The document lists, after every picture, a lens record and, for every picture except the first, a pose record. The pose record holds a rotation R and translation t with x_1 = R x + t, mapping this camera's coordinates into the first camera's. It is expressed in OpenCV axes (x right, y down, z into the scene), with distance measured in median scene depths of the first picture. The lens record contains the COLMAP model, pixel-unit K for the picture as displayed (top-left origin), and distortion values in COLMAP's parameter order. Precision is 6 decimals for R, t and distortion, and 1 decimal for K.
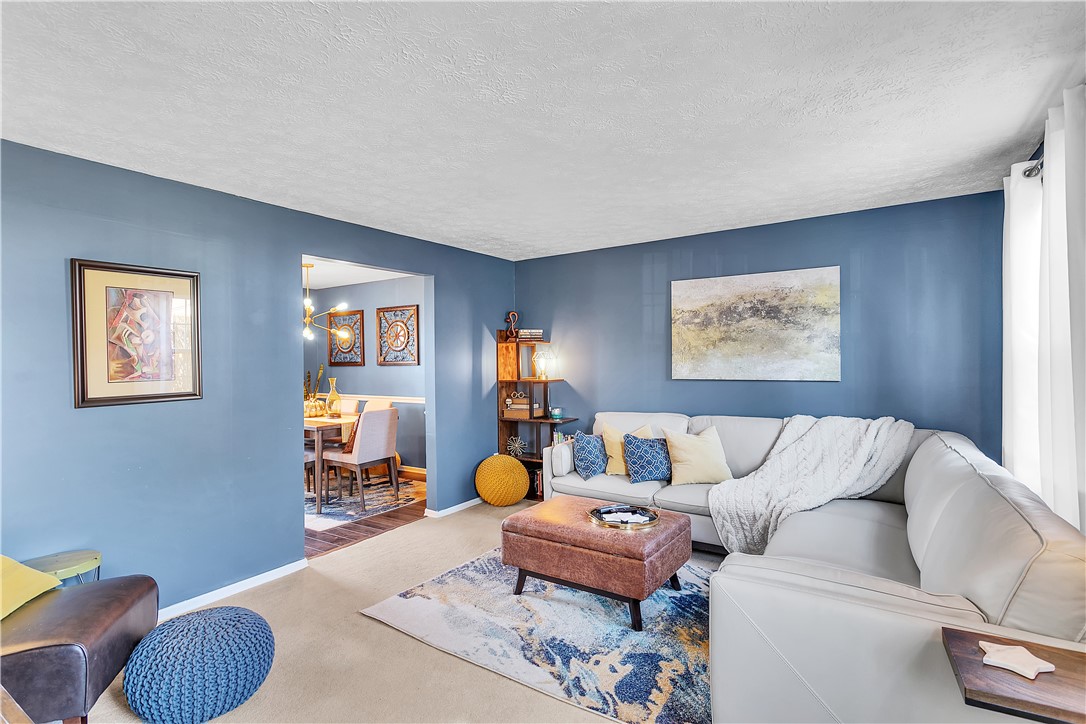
lens RADIAL K [[509.6, 0, 538.0], [0, 509.6, 361.3], [0, 0, 1]] dist [0.000595, 0.000718]
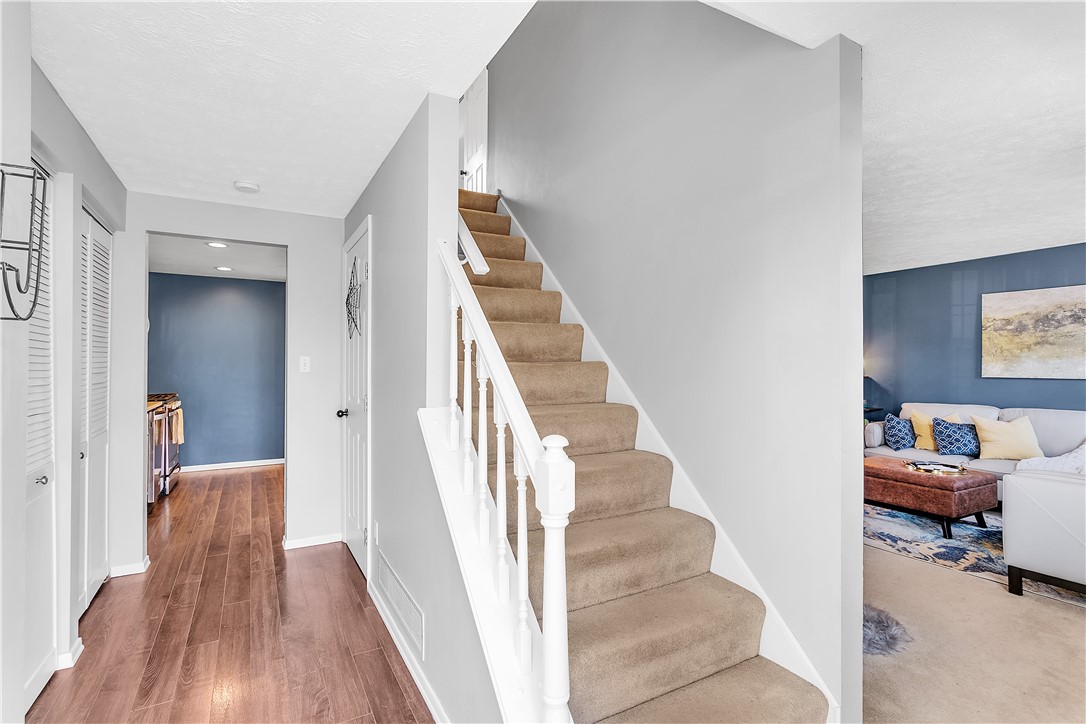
lens RADIAL K [[509.6, 0, 538.0], [0, 509.6, 361.3], [0, 0, 1]] dist [0.000595, 0.000718]
pose [[0.893227, 0.011098, -0.449468, -0.142279], [-0.013615, 0.999905, -0.002367, 0.017104], [0.449399, 0.008234, 0.893293, -0.589323]]
